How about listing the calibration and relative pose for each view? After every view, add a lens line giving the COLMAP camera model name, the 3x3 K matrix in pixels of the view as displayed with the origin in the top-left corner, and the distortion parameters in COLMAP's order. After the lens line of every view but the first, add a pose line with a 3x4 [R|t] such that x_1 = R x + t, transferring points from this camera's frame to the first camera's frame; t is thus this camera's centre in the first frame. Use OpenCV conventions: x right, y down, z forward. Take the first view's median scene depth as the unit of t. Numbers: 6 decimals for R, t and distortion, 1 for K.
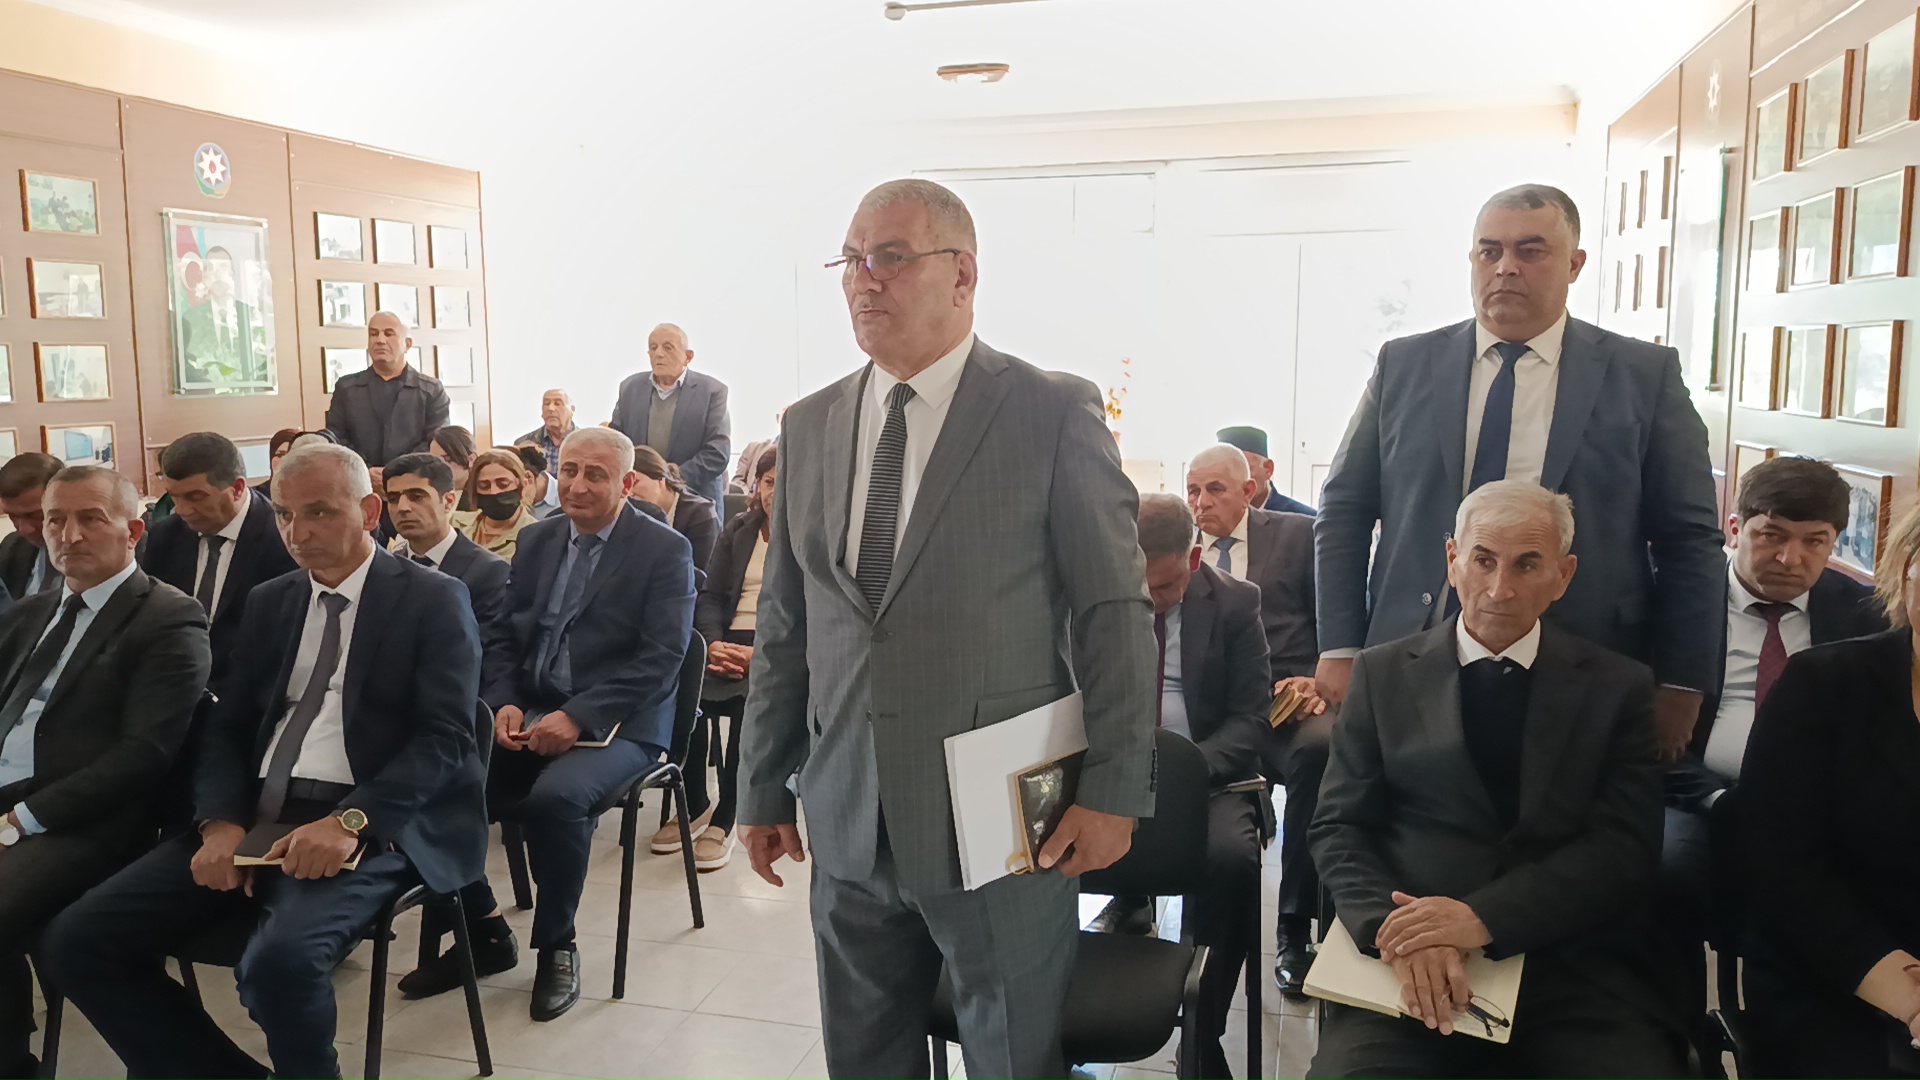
lens RADIAL K [[1378.1, 0, 960.0], [0, 1378.1, 540.0], [0, 0, 1]] dist [0.074691, -0.126617]
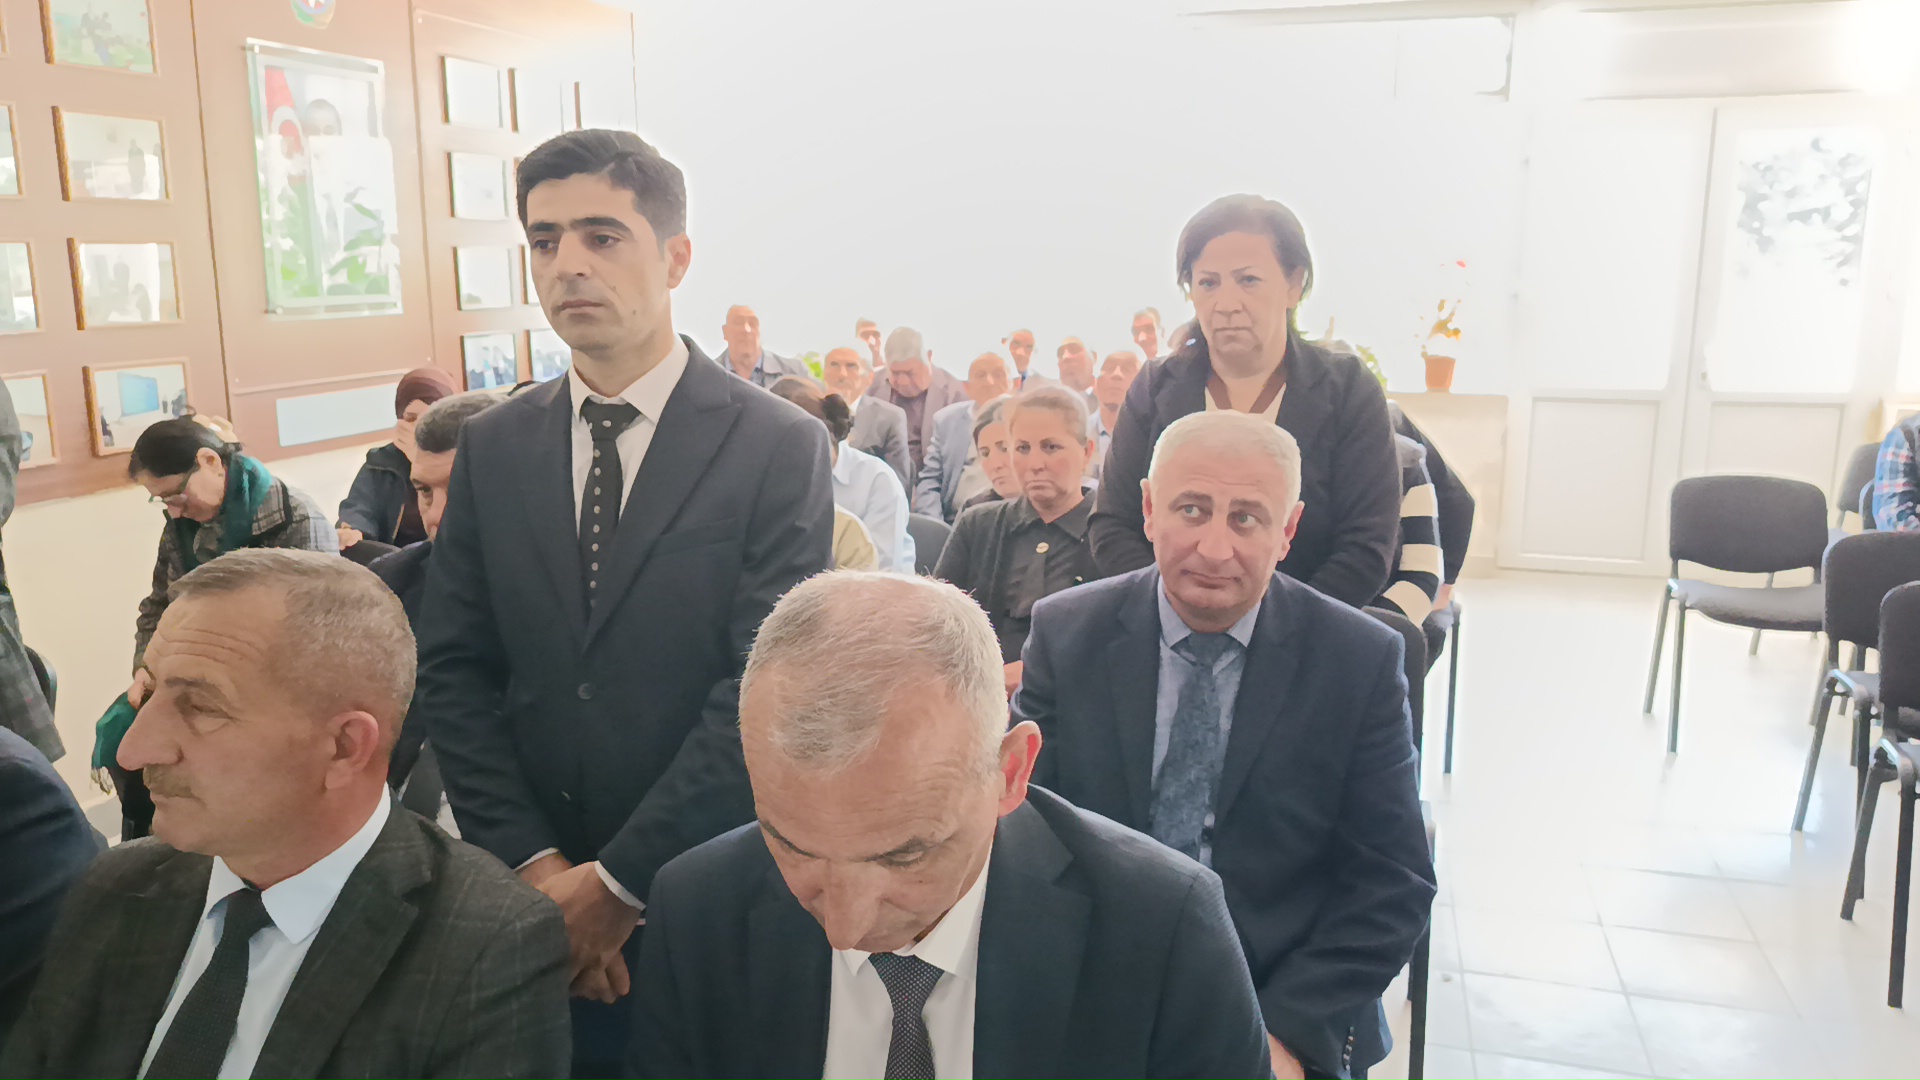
lens RADIAL K [[1378.1, 0, 960.0], [0, 1378.1, 540.0], [0, 0, 1]] dist [0.074691, -0.126617]
pose [[0.999936, 0.005580, -0.009847, -0.238730], [-0.004873, 0.997509, 0.070366, -0.048488], [0.010215, -0.070313, 0.997473, 0.341672]]
